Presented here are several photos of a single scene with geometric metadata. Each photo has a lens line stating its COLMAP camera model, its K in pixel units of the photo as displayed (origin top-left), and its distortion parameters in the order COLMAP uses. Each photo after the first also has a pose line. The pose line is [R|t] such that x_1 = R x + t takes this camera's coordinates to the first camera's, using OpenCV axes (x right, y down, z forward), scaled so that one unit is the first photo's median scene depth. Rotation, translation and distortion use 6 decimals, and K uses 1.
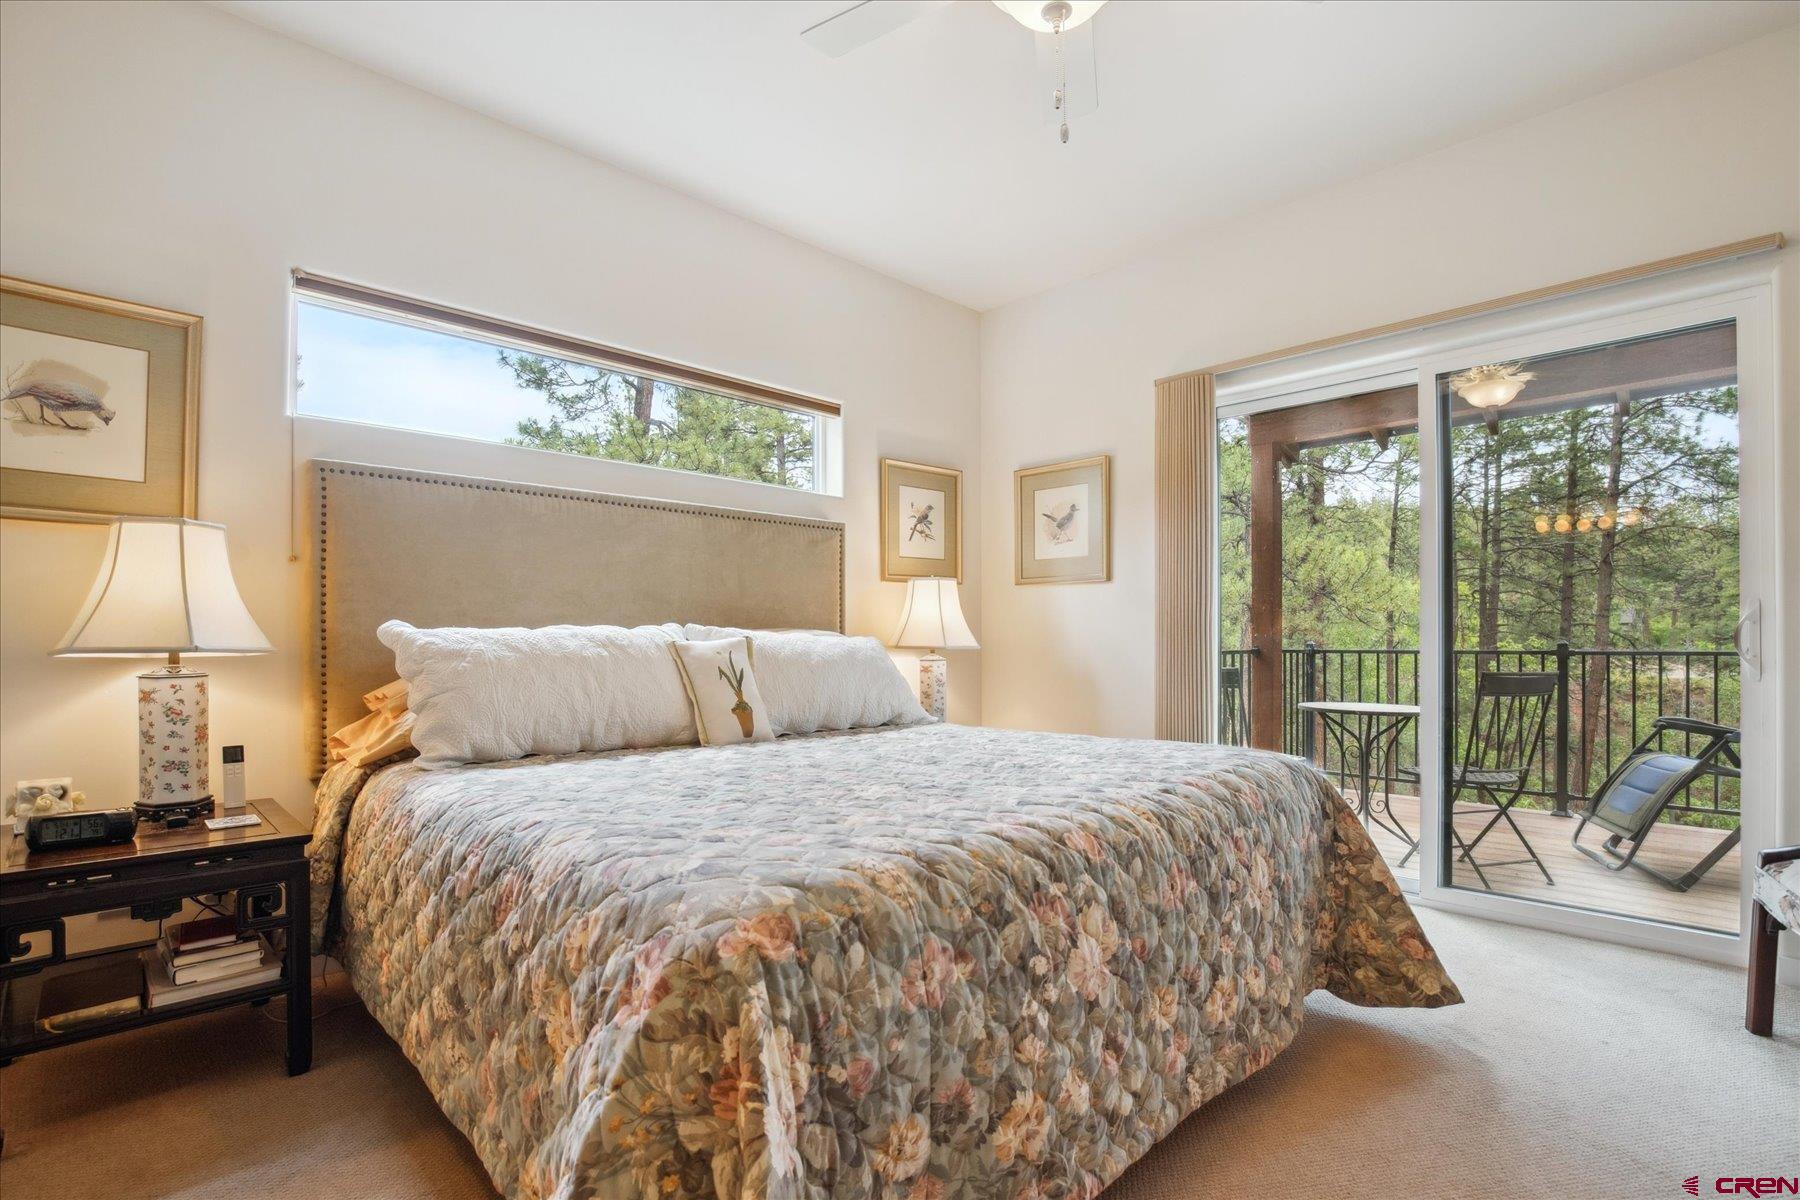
lens RADIAL K [[863.9, 0, 901.0], [0, 863.9, 642.1], [0, 0, 1]] dist [-0.020532, -0.000013]
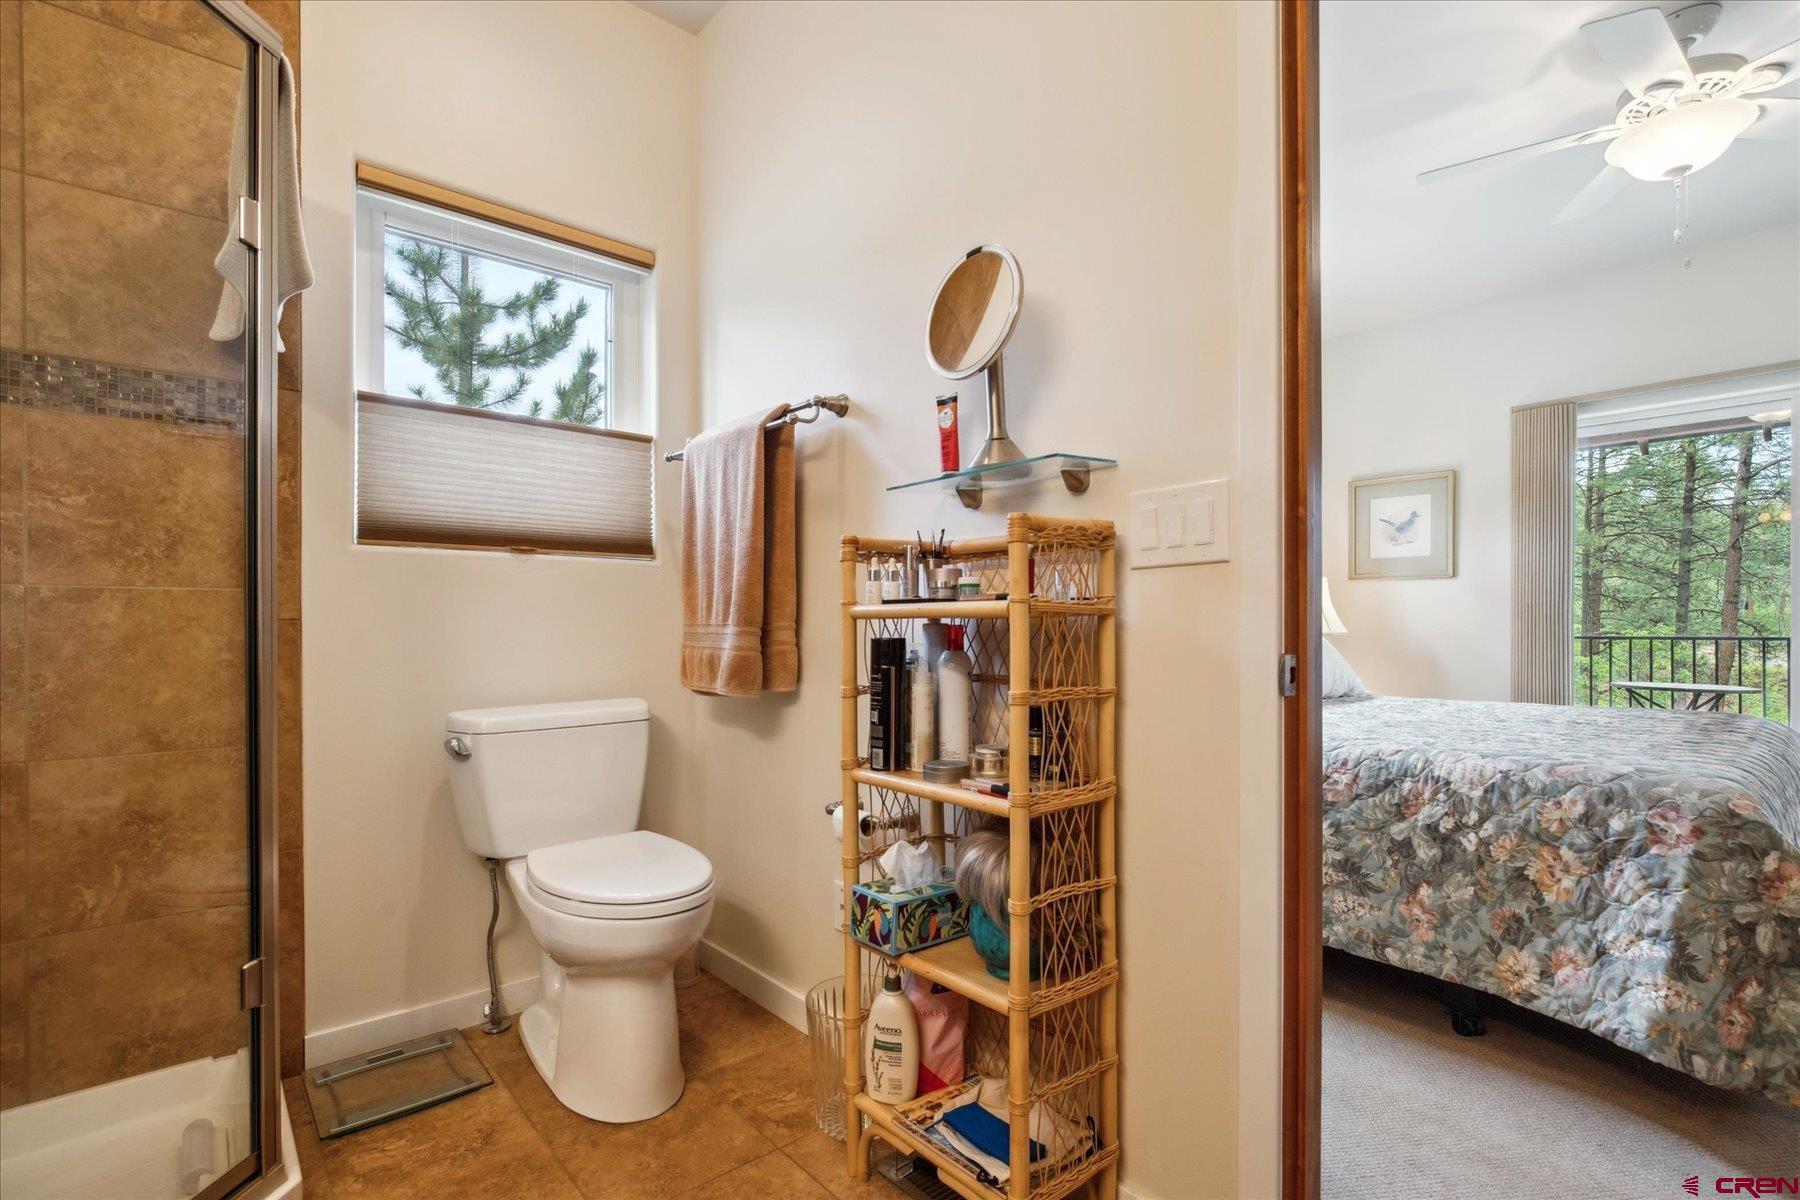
lens RADIAL K [[842.3, 0, 900.9], [0, 842.3, 627.7], [0, 0, 1]] dist [0.002152, 0.000587]
pose [[0.997861, 0.003392, -0.065281, -0.436527], [-0.003296, 0.999993, 0.001582, -0.001253], [0.065286, -0.001364, 0.997866, -0.196606]]
